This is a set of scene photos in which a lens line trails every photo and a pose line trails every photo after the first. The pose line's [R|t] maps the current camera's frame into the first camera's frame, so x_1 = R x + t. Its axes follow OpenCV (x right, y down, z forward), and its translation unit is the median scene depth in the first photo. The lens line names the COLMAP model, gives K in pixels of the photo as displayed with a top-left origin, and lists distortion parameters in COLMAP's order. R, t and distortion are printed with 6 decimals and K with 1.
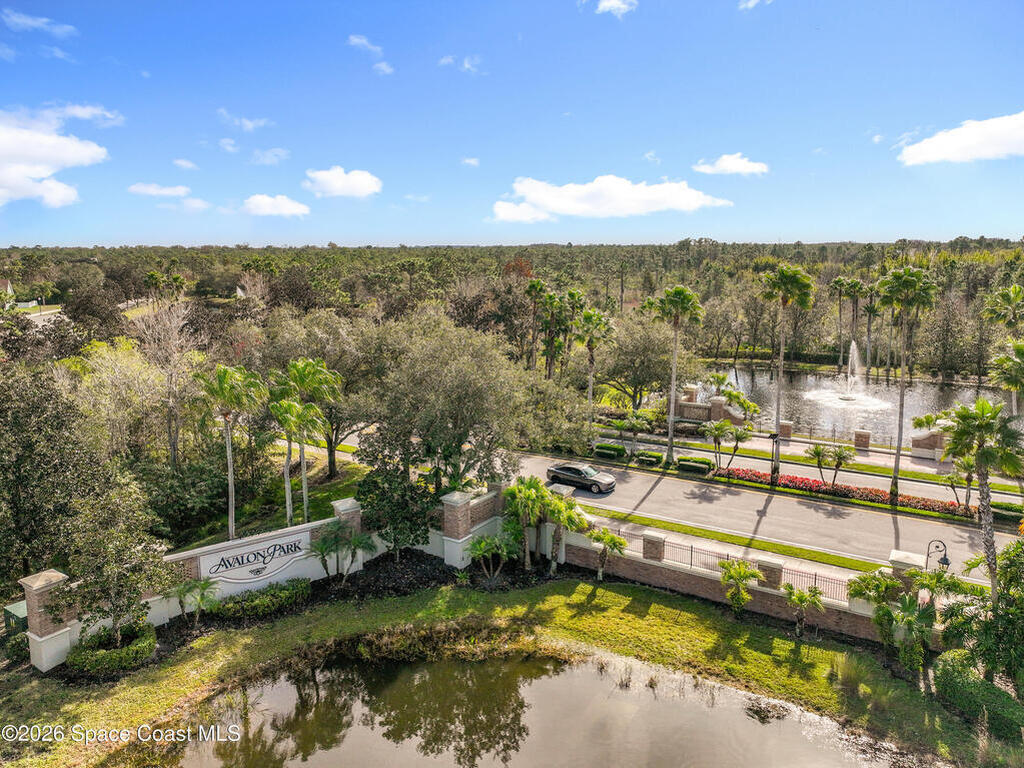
lens RADIAL K [[732.1, 0, 512.7], [0, 732.1, 359.2], [0, 0, 1]] dist [0.001542, 0.021687]
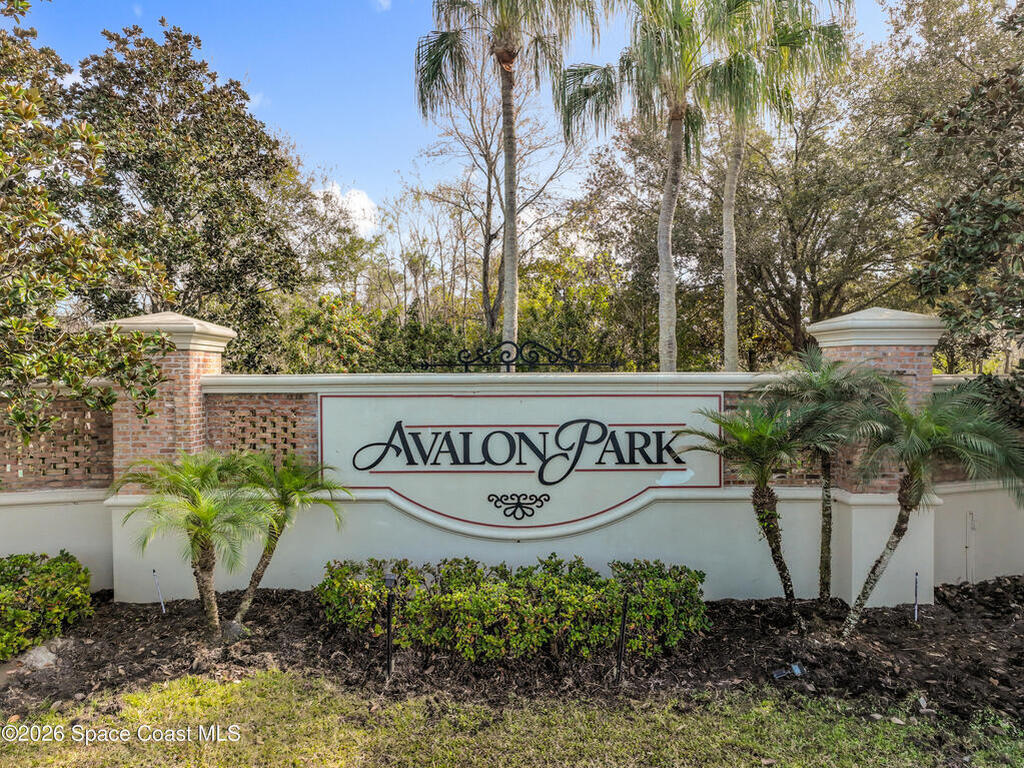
lens RADIAL K [[732.1, 0, 517.5], [0, 732.1, 379.6], [0, 0, 1]] dist [0.001542, 0.021687]
pose [[0.807863, 0.008709, -0.589306, -0.179516], [-0.088713, 0.990296, -0.106979, 0.259680], [0.582655, 0.138703, 0.800796, 0.739906]]
